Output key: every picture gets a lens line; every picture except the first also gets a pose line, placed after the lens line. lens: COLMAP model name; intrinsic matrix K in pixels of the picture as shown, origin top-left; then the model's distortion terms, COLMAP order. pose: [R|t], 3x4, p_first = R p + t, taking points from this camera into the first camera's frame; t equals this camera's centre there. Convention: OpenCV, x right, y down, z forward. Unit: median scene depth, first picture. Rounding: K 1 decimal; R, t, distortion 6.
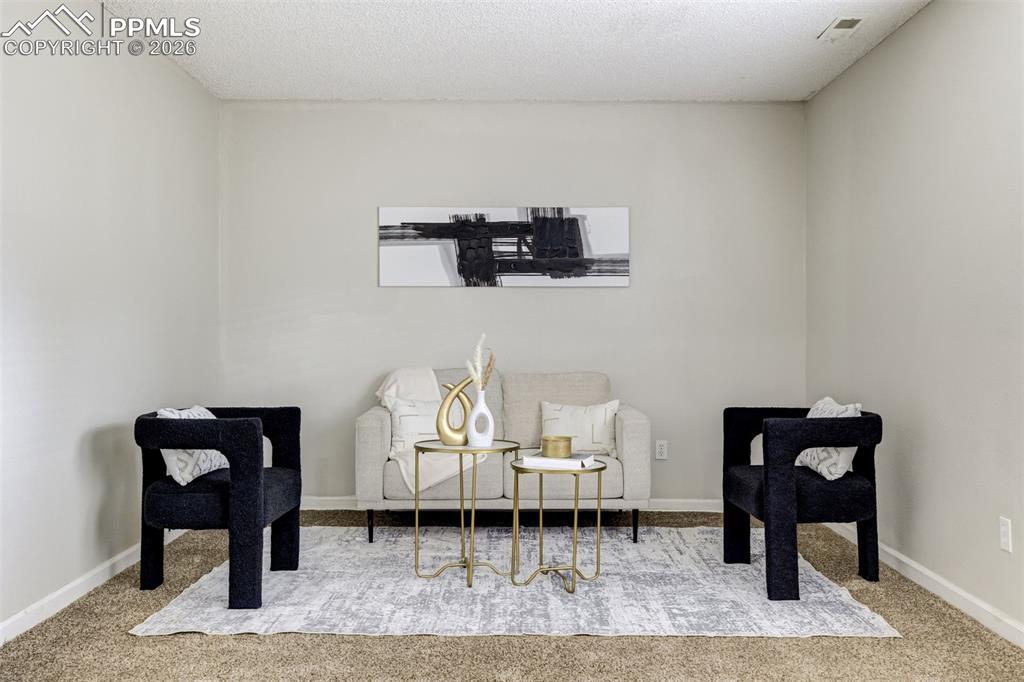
lens RADIAL K [[966.6, 0, 511.9], [0, 966.6, 337.6], [0, 0, 1]] dist [0.022927, 0.000000]
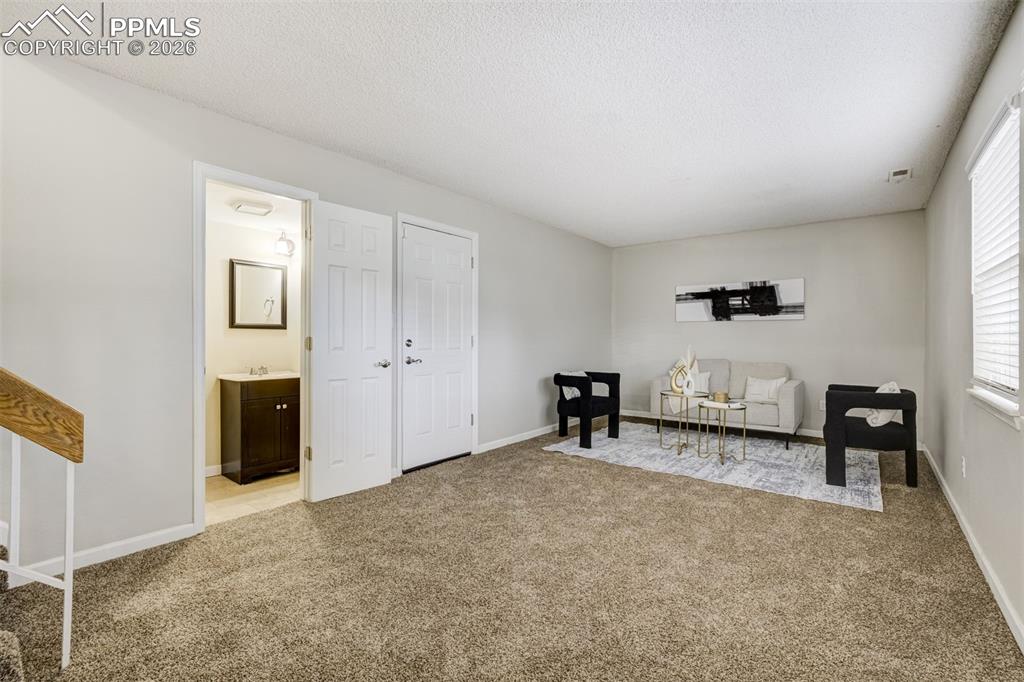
lens RADIAL K [[450.5, 0, 509.9], [0, 450.5, 341.9], [0, 0, 1]] dist [-0.026401, 0.000512]
pose [[0.784040, 0.005005, -0.620690, 0.238309], [-0.002069, 0.999983, 0.005450, -0.012811], [0.620707, -0.002989, 0.784037, -0.066641]]
